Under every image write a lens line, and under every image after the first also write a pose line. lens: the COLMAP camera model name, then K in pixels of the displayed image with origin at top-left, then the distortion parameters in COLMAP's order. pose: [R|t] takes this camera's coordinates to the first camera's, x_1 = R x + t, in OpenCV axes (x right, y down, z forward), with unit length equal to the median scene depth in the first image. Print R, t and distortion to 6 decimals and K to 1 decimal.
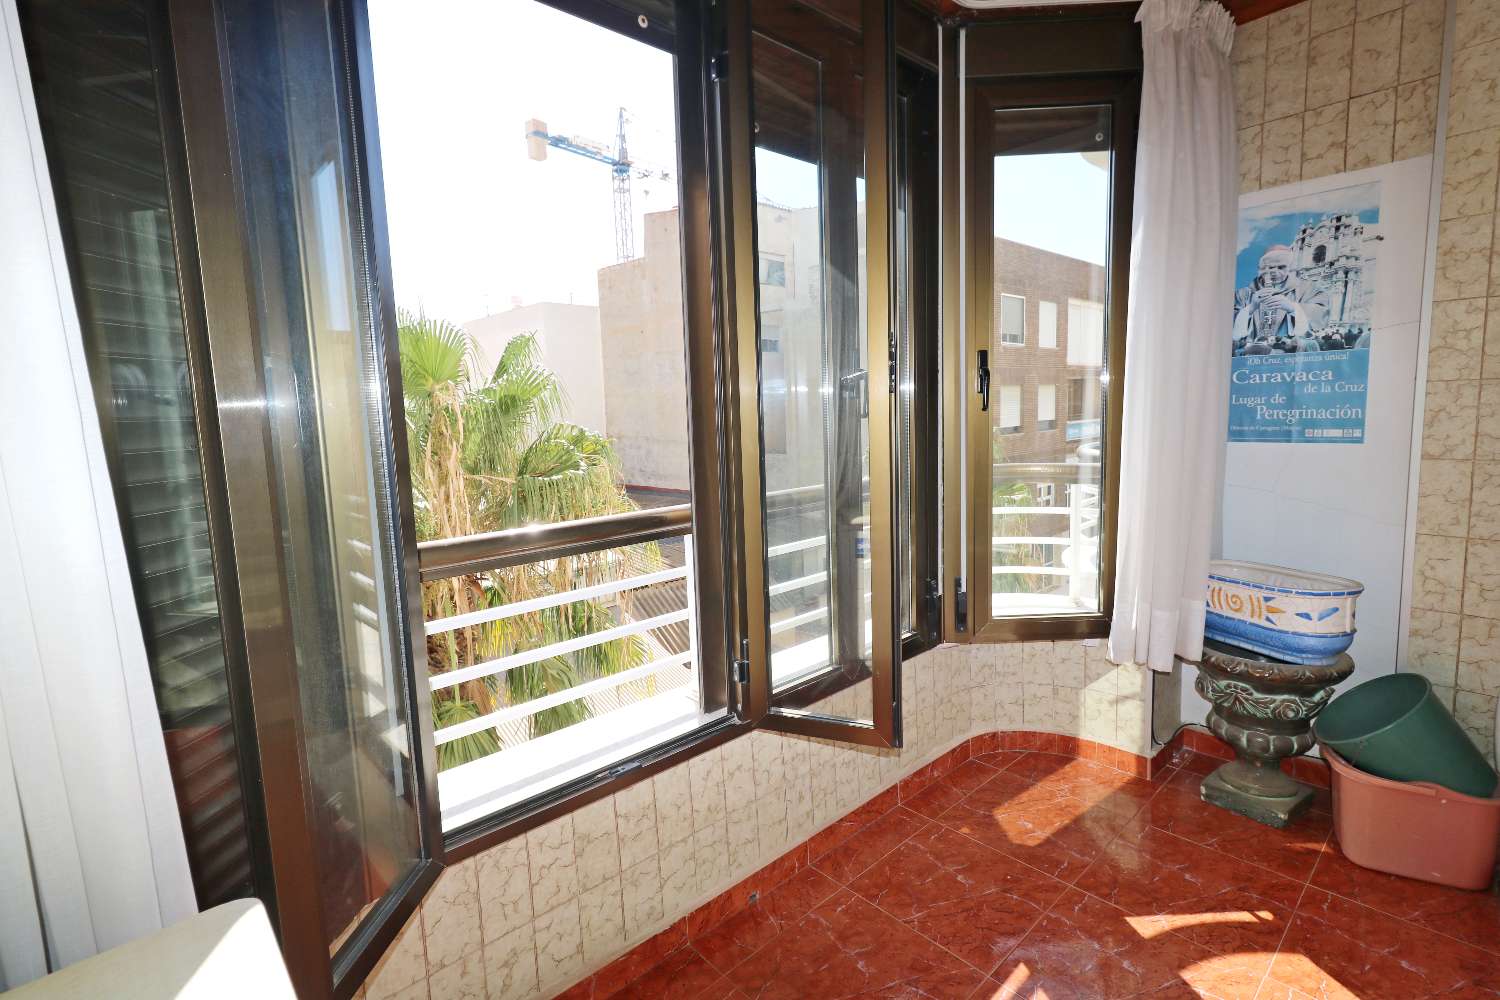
lens RADIAL K [[691.2, 0, 752.6], [0, 691.2, 497.6], [0, 0, 1]] dist [-0.001282, 0.000649]
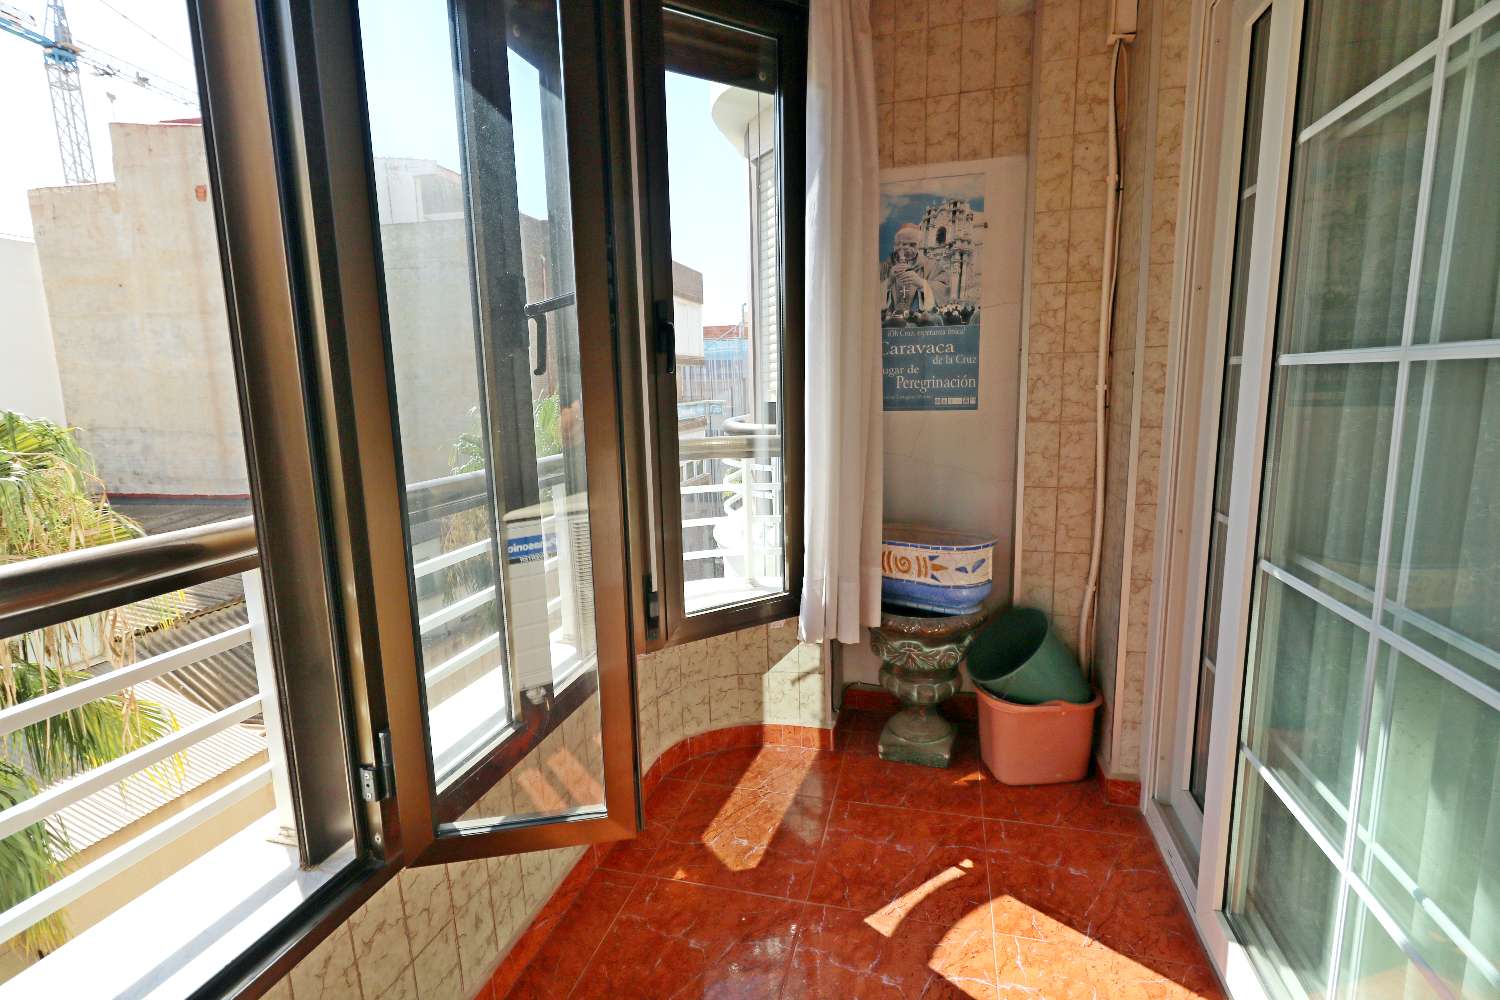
lens RADIAL K [[691.2, 0, 749.9], [0, 691.2, 491.0], [0, 0, 1]] dist [-0.001282, 0.000649]
pose [[0.842356, -0.068628, 0.534534, -0.039551], [0.062724, 0.997603, 0.029237, -0.002777], [-0.535259, 0.008900, 0.844641, 0.247745]]
